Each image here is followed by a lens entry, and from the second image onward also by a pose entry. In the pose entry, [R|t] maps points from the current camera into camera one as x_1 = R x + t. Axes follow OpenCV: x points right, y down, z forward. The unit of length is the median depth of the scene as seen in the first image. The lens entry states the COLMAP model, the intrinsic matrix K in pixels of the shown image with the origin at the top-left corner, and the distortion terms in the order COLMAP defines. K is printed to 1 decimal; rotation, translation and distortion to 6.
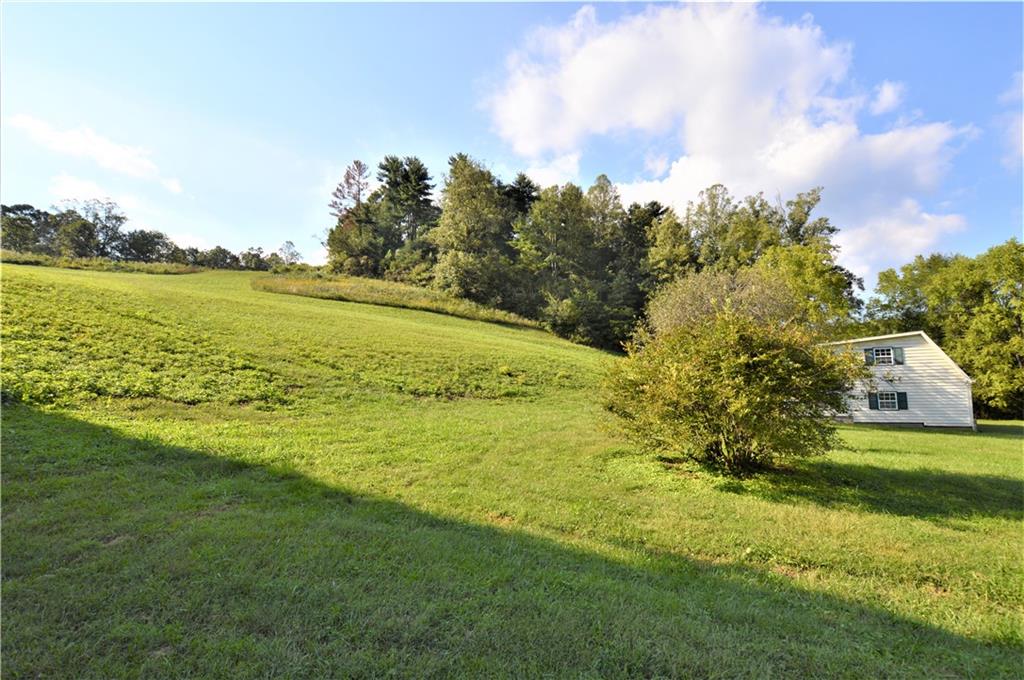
lens RADIAL K [[463.5, 0, 514.6], [0, 463.5, 332.8], [0, 0, 1]] dist [-0.035622, 0.005879]
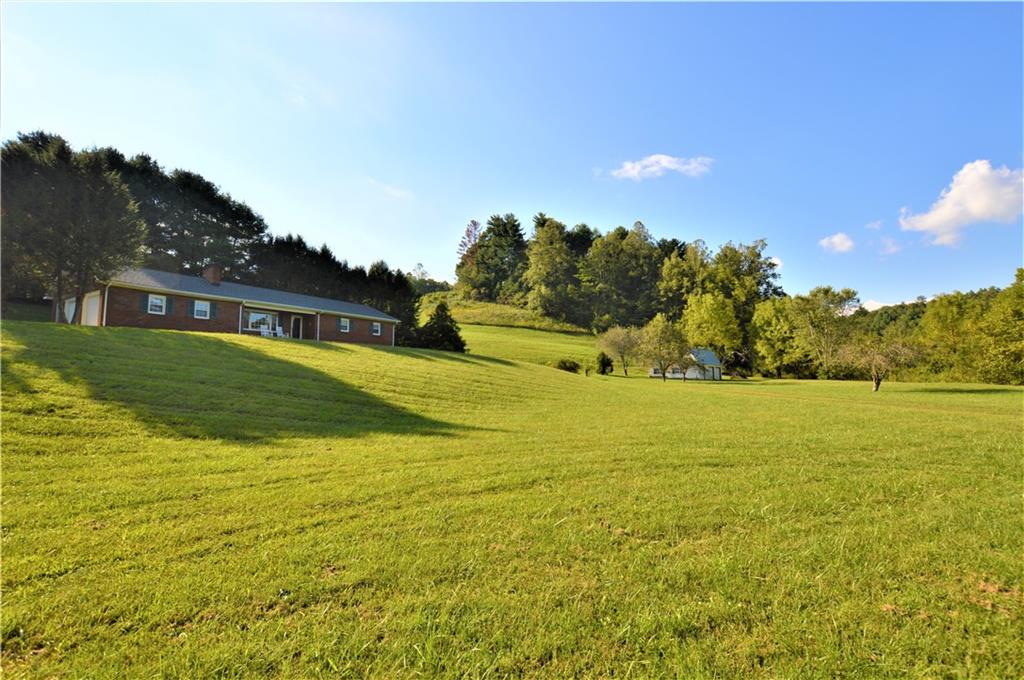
lens RADIAL K [[463.5, 0, 511.4], [0, 463.5, 335.3], [0, 0, 1]] dist [-0.035622, 0.005879]
pose [[0.975581, -0.038970, -0.216157, 0.133258], [0.048198, 0.998130, 0.037583, -0.077455], [0.214288, -0.047083, 0.975635, -0.685520]]
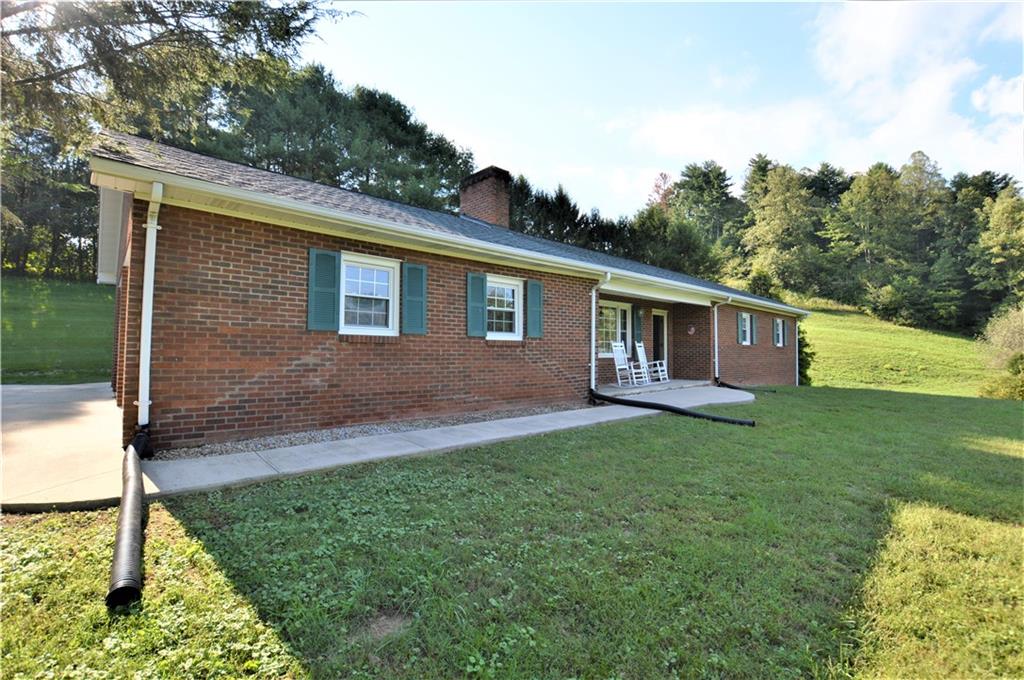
lens RADIAL K [[463.5, 0, 508.4], [0, 463.5, 333.7], [0, 0, 1]] dist [-0.035622, 0.005879]
pose [[0.868406, -0.019705, -0.495462, -0.148523], [0.065590, 0.994995, 0.075389, -0.099209], [0.491496, -0.097965, 0.865352, -0.459301]]
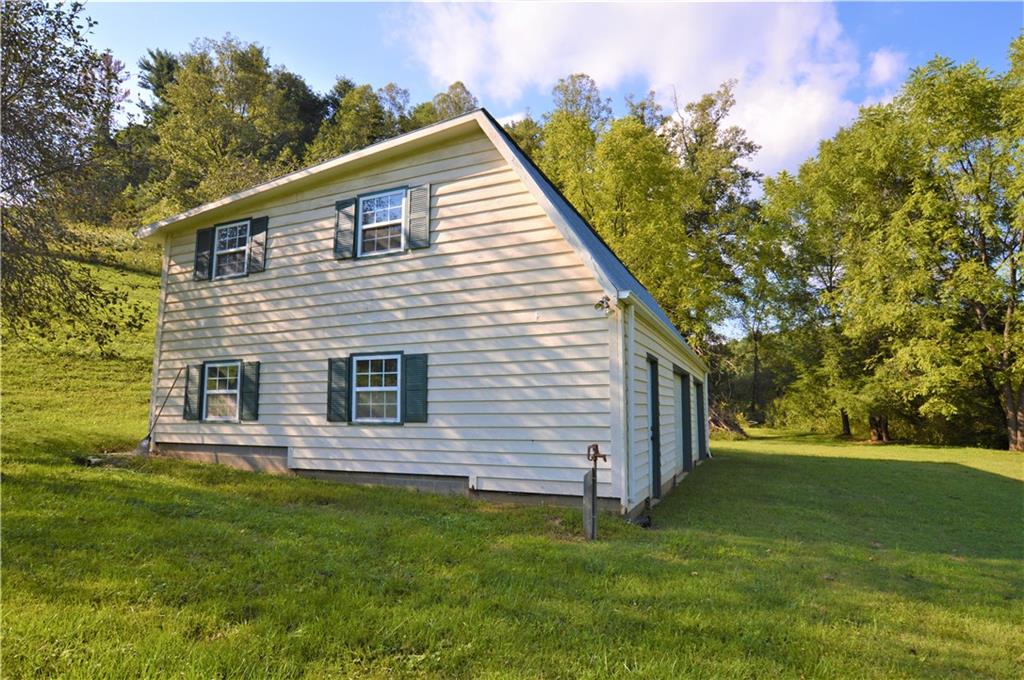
lens RADIAL K [[554.9, 0, 518.8], [0, 554.9, 334.2], [0, 0, 1]] dist [0.004425, 0.000672]
pose [[0.996929, 0.003969, 0.078205, 0.288300], [-0.004225, 0.999986, 0.003109, 0.038292], [-0.078191, -0.003430, 0.996932, 0.220217]]
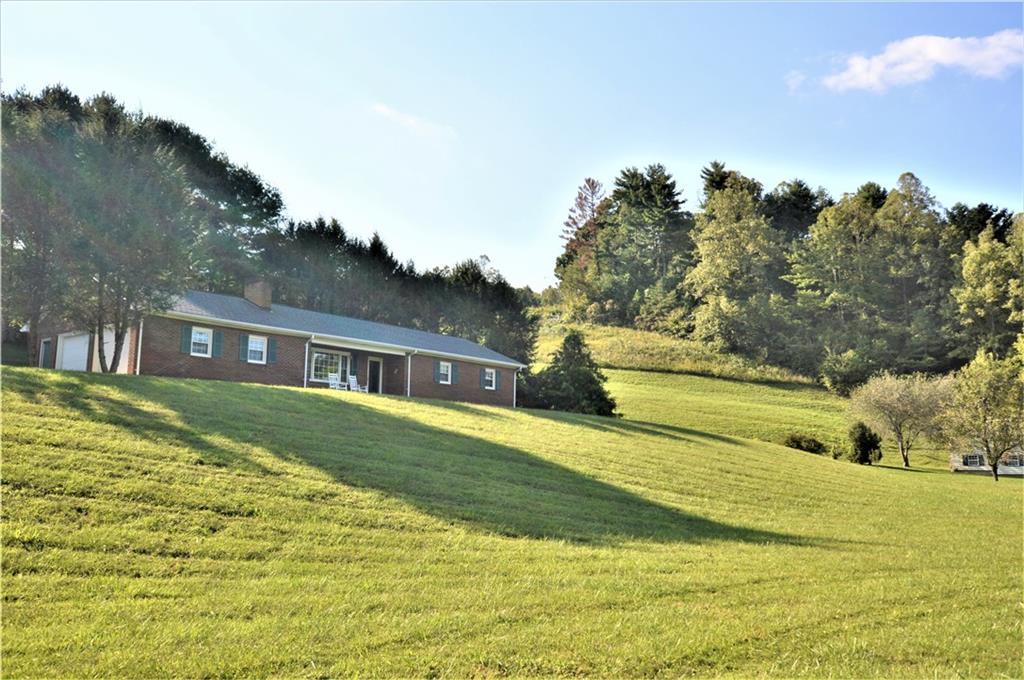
lens RADIAL K [[861.5, 0, 509.3], [0, 861.5, 336.9], [0, 0, 1]] dist [0.000282, 0.036382]
pose [[0.933739, -0.049728, -0.354483, 0.089443], [0.043978, 0.998738, -0.024266, -0.086543], [0.355242, 0.007068, 0.934748, -0.752332]]
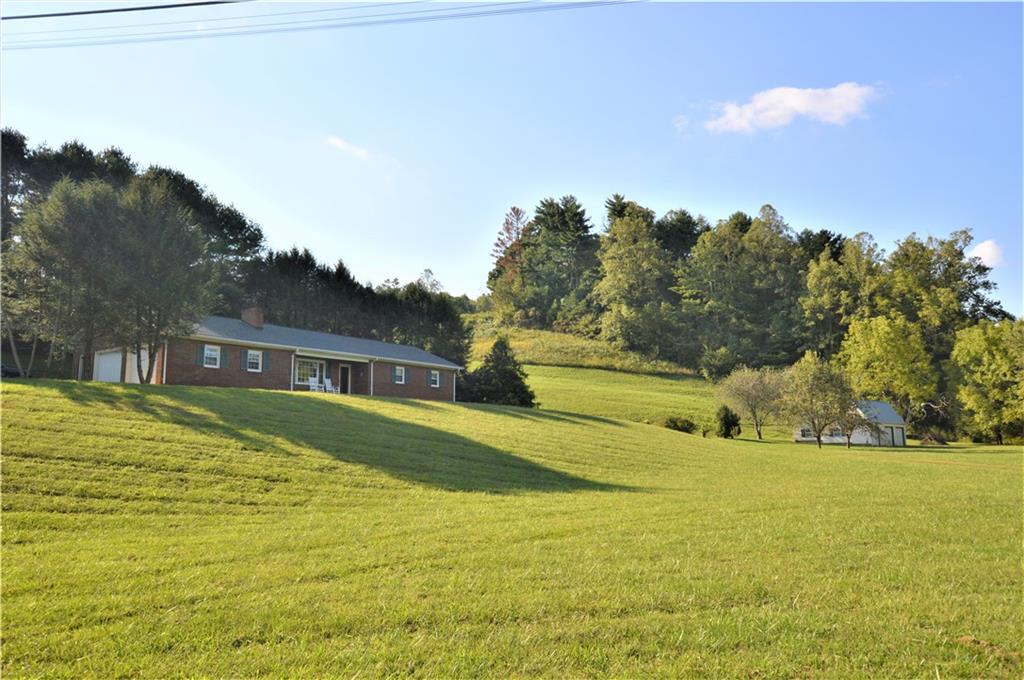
lens RADIAL K [[733.8, 0, 508.5], [0, 733.8, 335.1], [0, 0, 1]] dist [-0.009339, 0.023343]
pose [[0.958368, -0.061249, -0.278889, 0.111325], [0.057671, 0.998114, -0.021026, -0.094035], [0.279651, 0.004067, 0.960093, -0.808164]]
